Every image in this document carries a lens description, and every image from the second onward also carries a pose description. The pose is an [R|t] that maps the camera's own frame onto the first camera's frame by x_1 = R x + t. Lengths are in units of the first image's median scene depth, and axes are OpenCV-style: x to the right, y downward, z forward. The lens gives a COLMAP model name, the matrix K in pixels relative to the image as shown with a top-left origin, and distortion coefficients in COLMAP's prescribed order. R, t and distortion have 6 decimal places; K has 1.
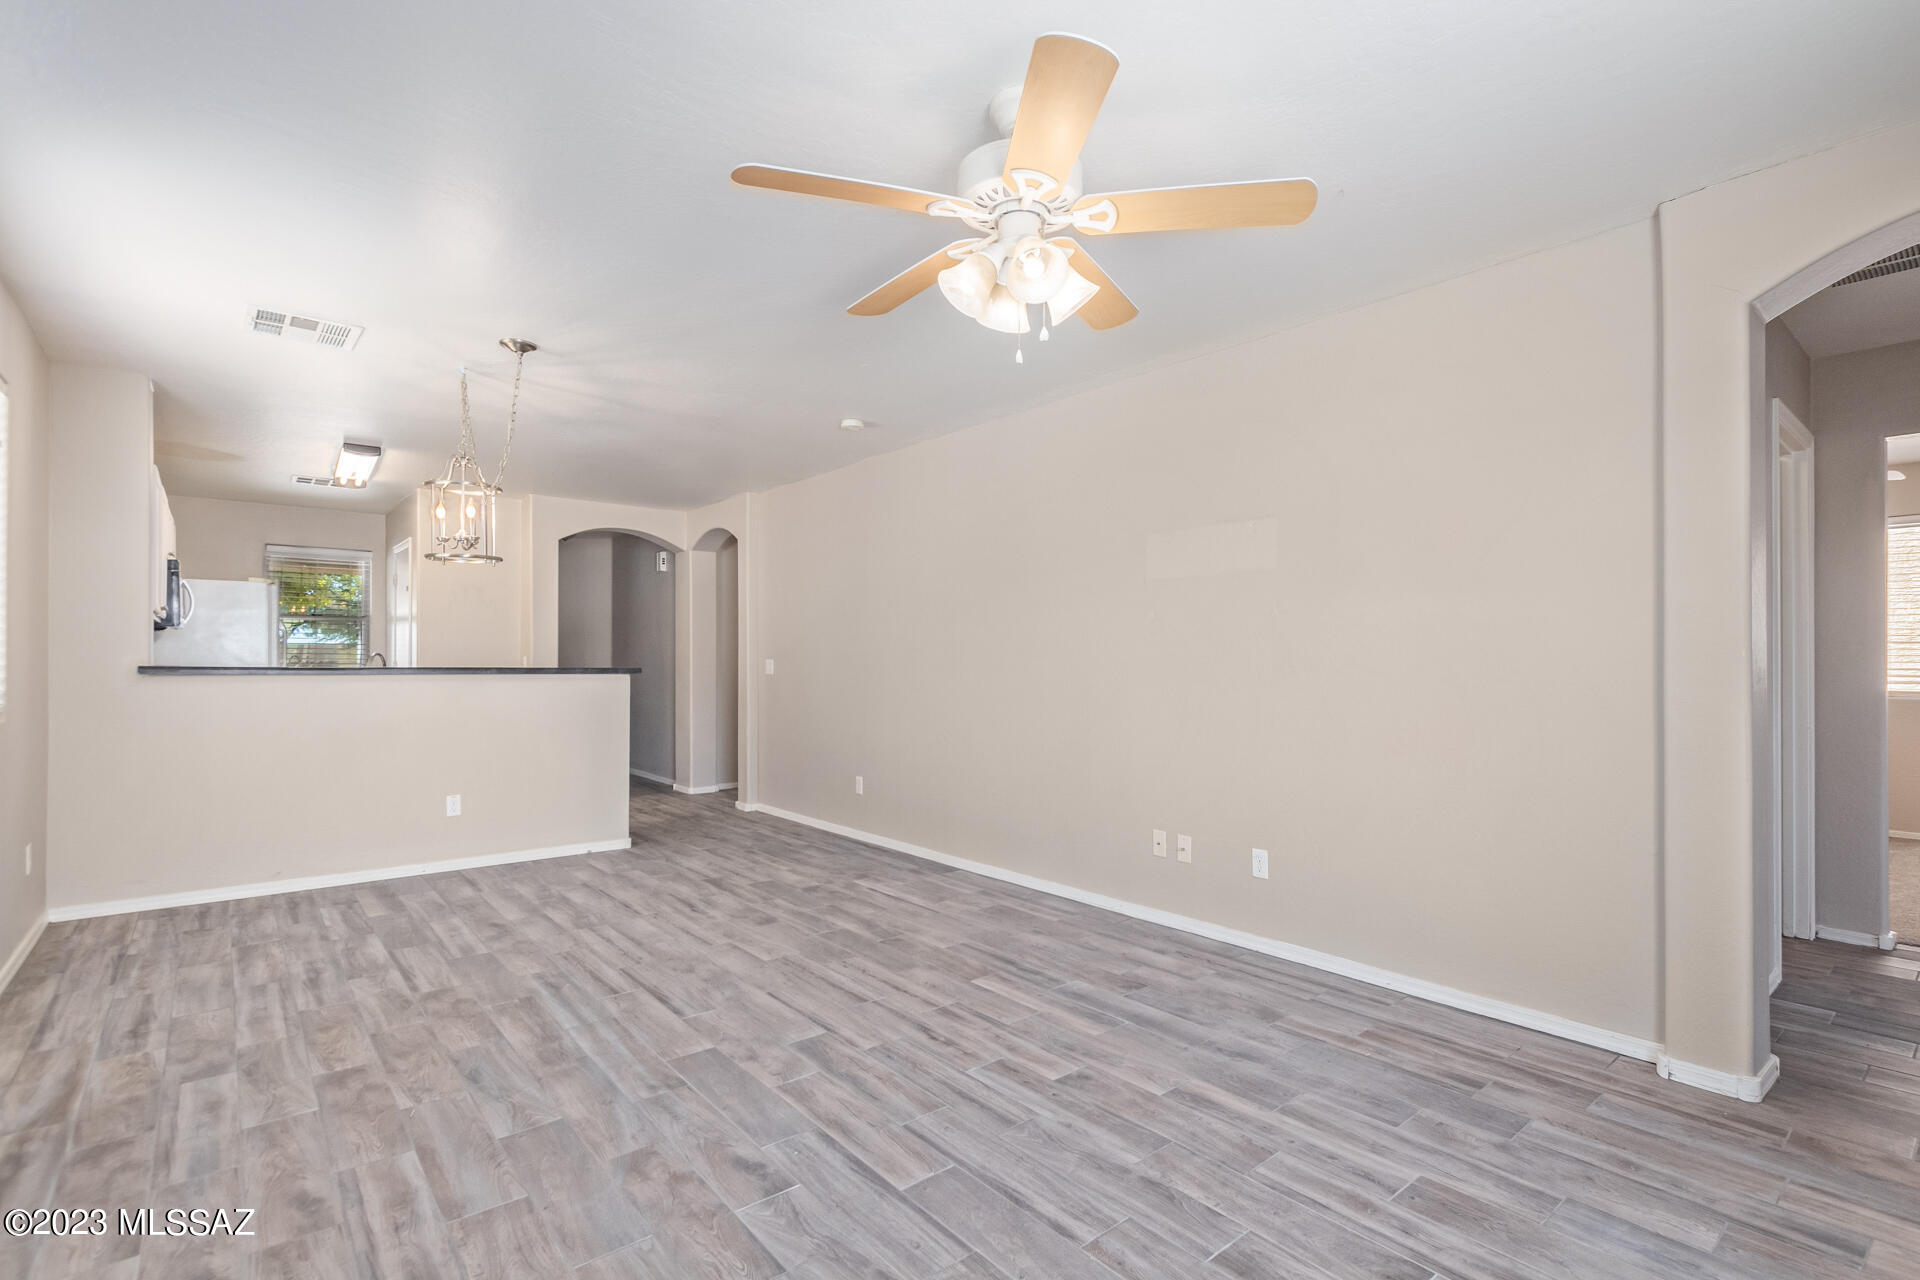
lens RADIAL K [[887.9, 0, 978.6], [0, 887.9, 635.9], [0, 0, 1]] dist [-0.000964, -0.001452]
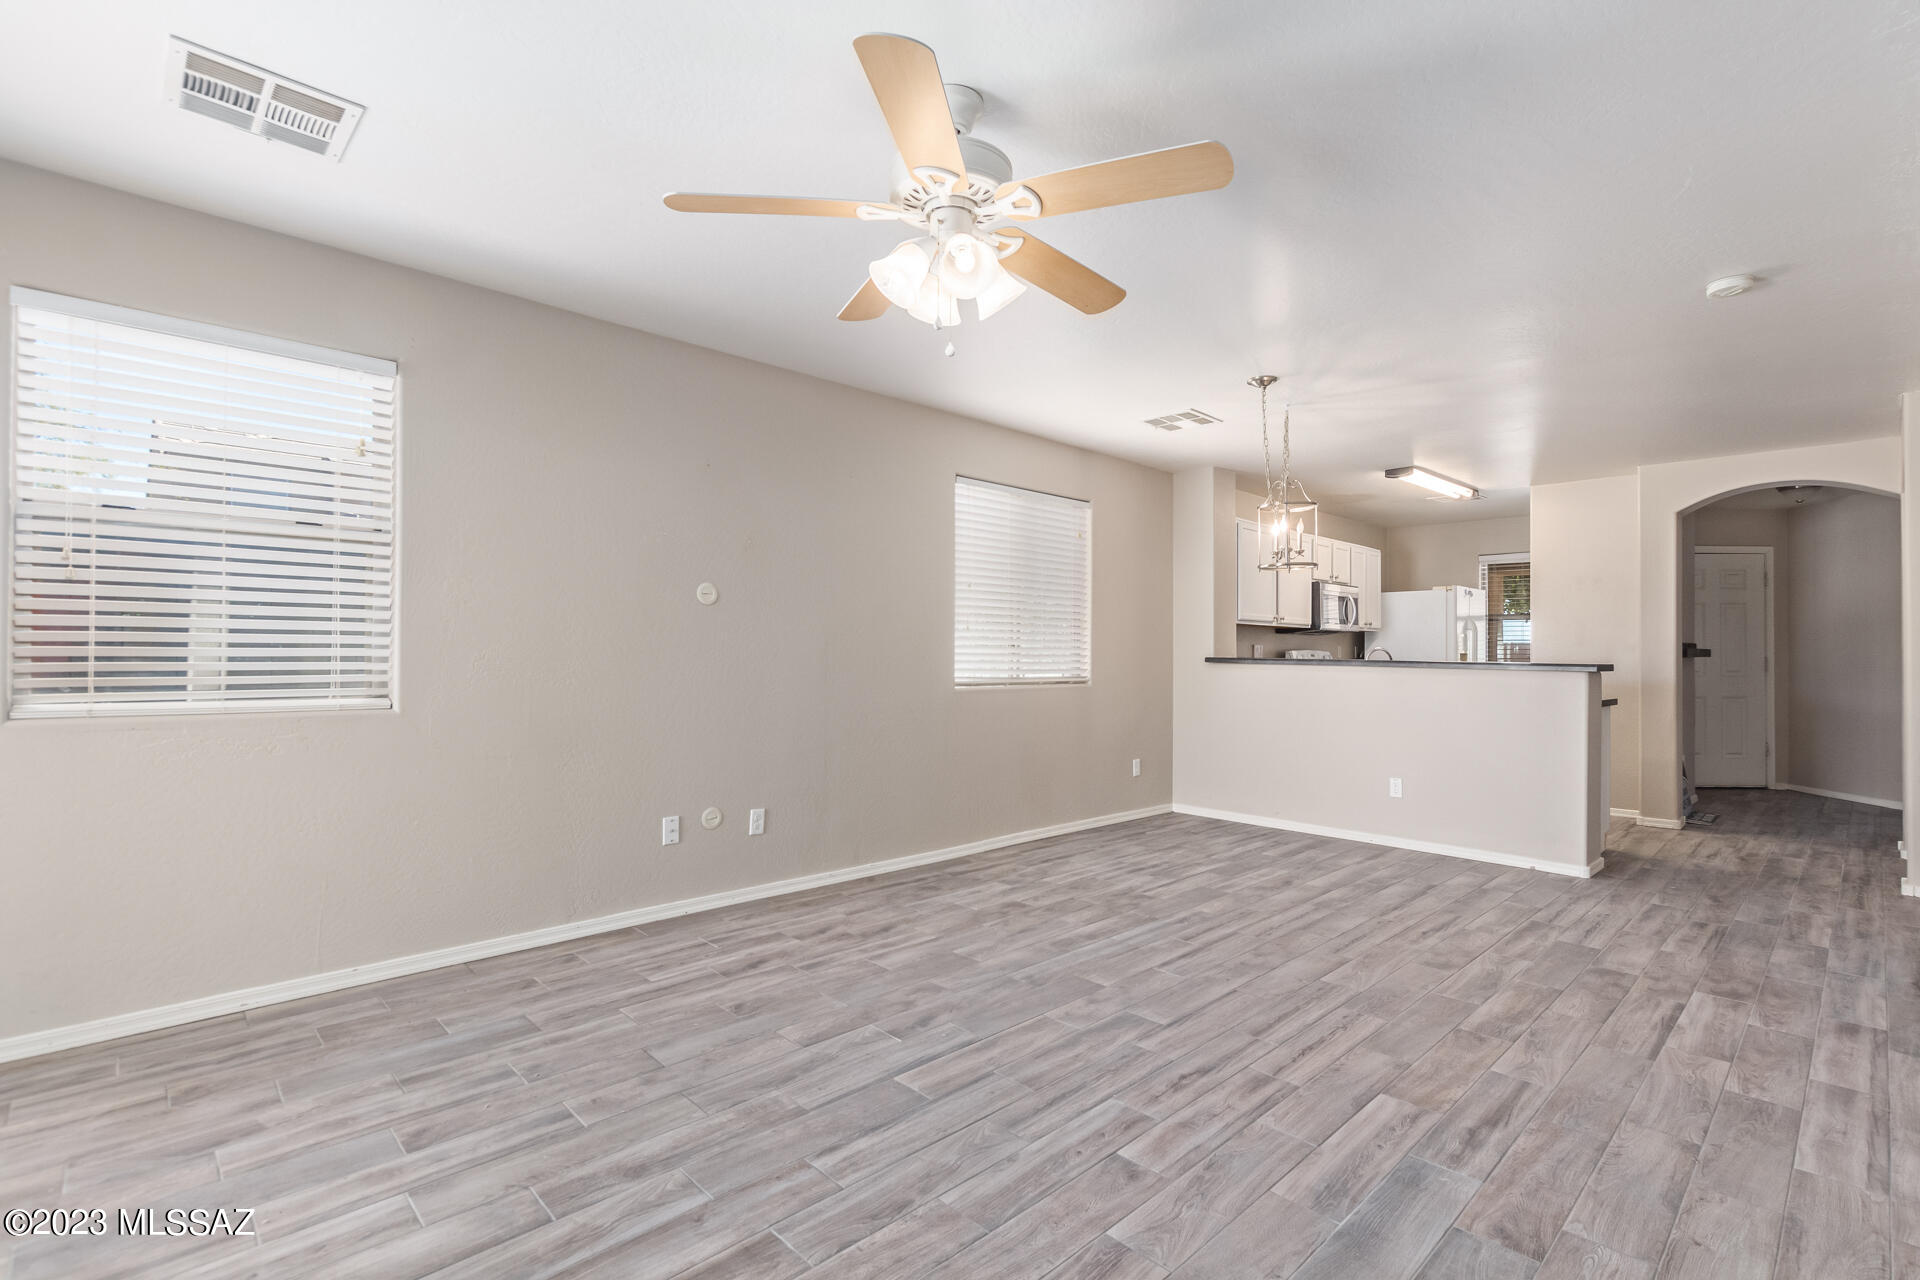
lens RADIAL K [[887.9, 0, 978.0], [0, 887.9, 646.8], [0, 0, 1]] dist [-0.000964, -0.001452]
pose [[0.068670, -0.007568, -0.997611, 0.724405], [0.018924, 0.999801, -0.006282, 0.024389], [0.997460, -0.018448, 0.068800, 0.658080]]
